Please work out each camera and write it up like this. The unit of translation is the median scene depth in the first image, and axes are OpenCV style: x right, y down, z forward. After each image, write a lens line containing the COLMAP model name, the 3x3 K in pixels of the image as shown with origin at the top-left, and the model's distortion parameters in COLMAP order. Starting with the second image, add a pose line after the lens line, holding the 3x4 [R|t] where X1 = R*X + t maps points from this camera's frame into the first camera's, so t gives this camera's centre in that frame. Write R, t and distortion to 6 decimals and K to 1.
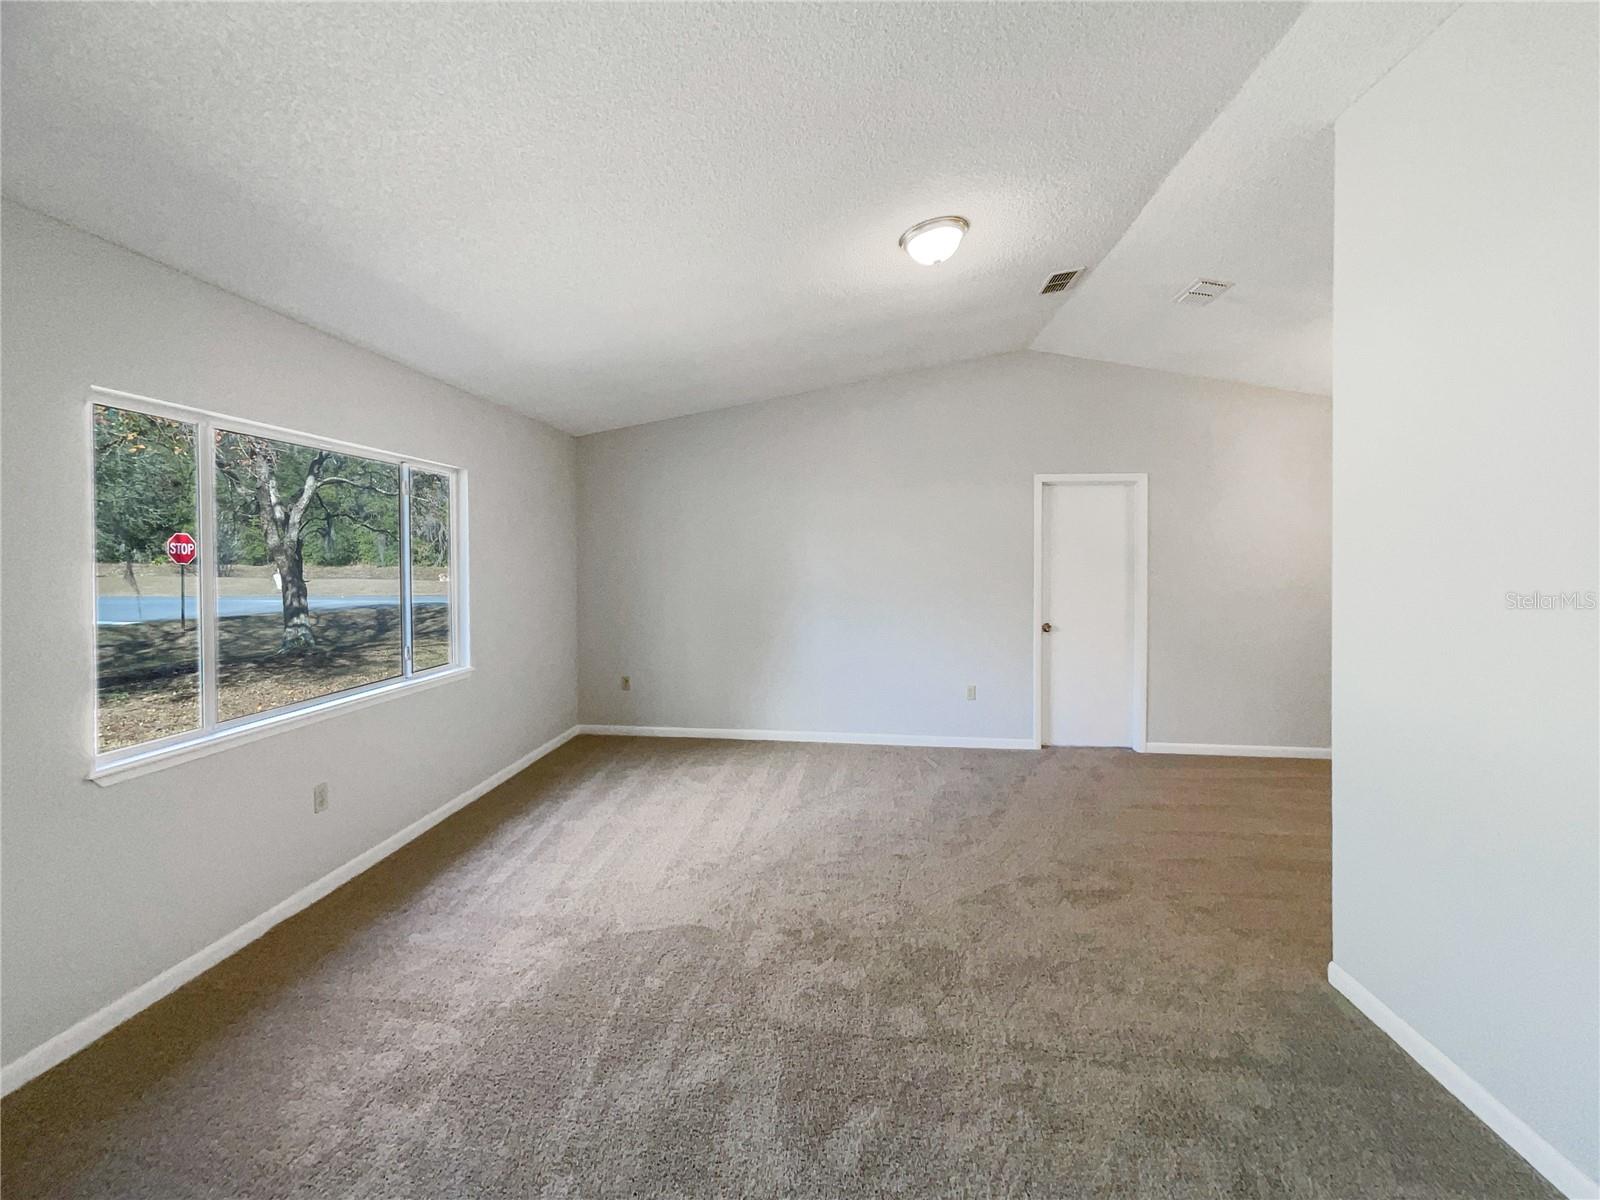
lens RADIAL K [[685.6, 0, 805.5], [0, 685.6, 564.1], [0, 0, 1]] dist [-0.000659, 0.000267]
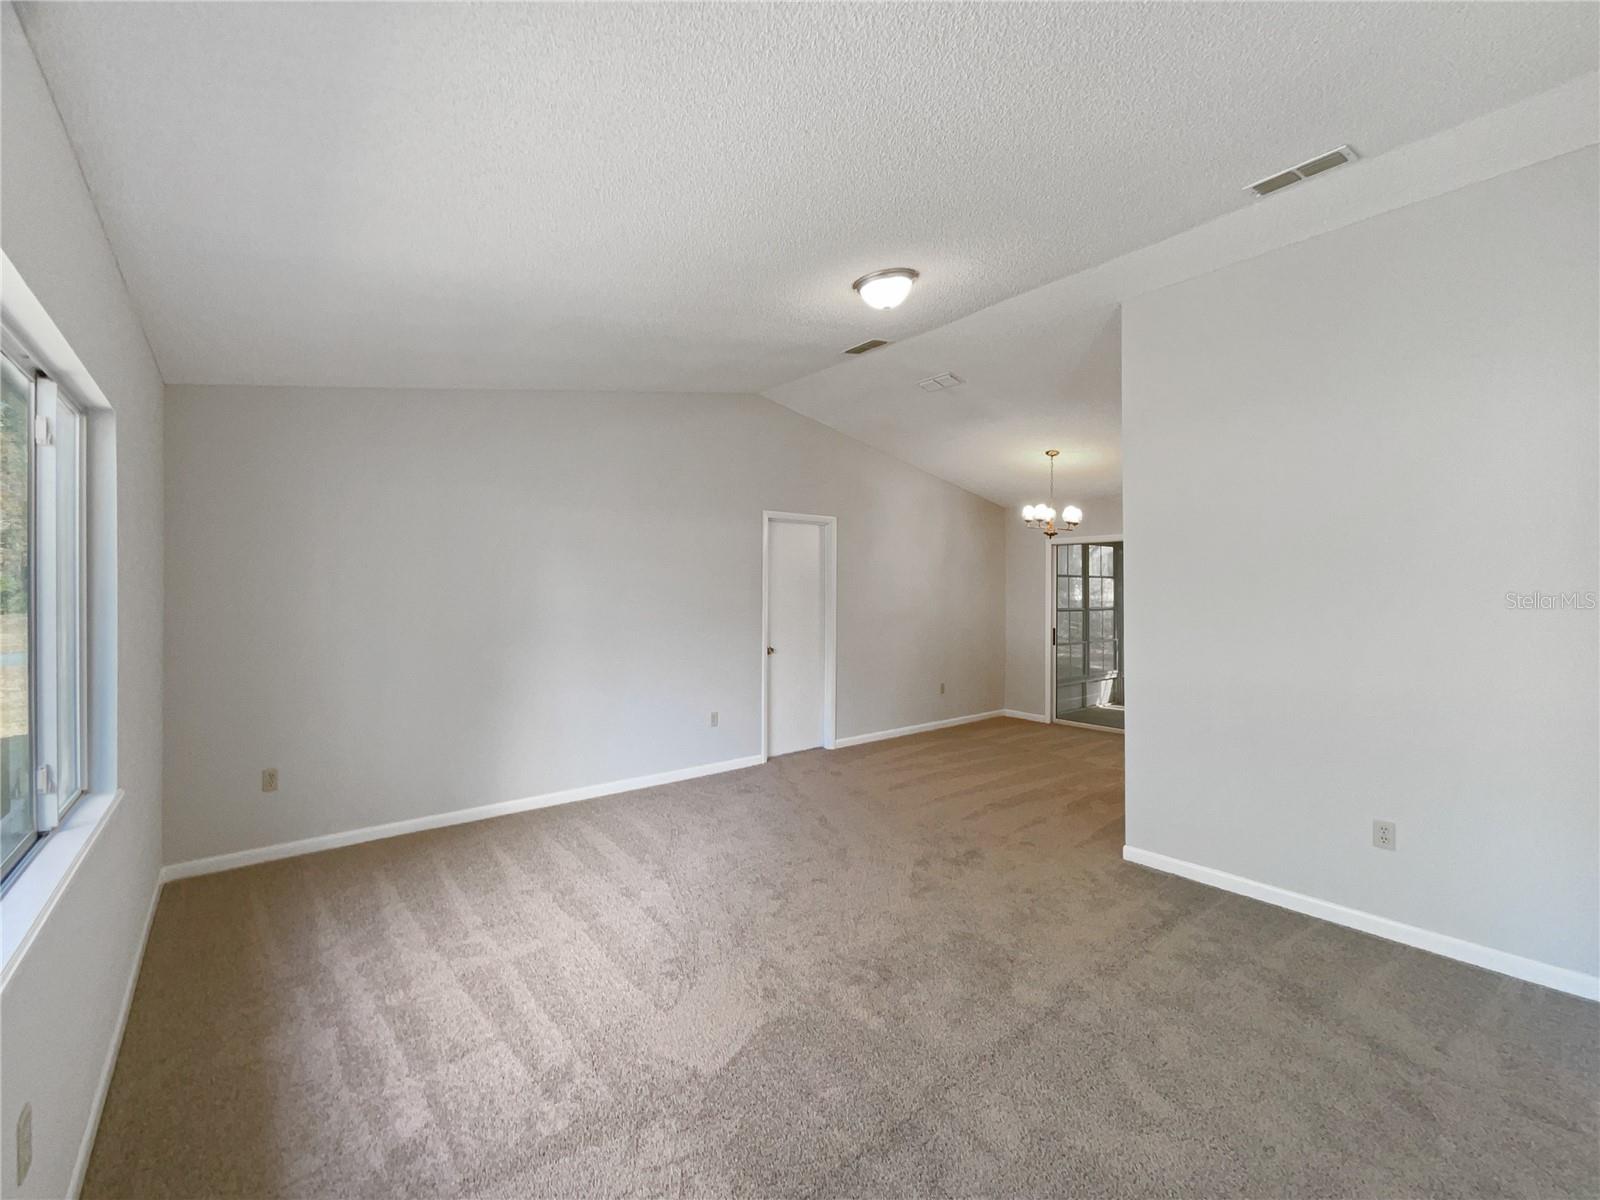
lens RADIAL K [[670.0, 0, 801.4], [0, 670.0, 588.2], [0, 0, 1]] dist [-0.001259, 0.000232]
pose [[0.703027, 0.001348, 0.711162, -0.554712], [0.009786, 0.999885, -0.011569, 0.009424], [-0.711096, 0.015093, 0.702933, 0.308213]]
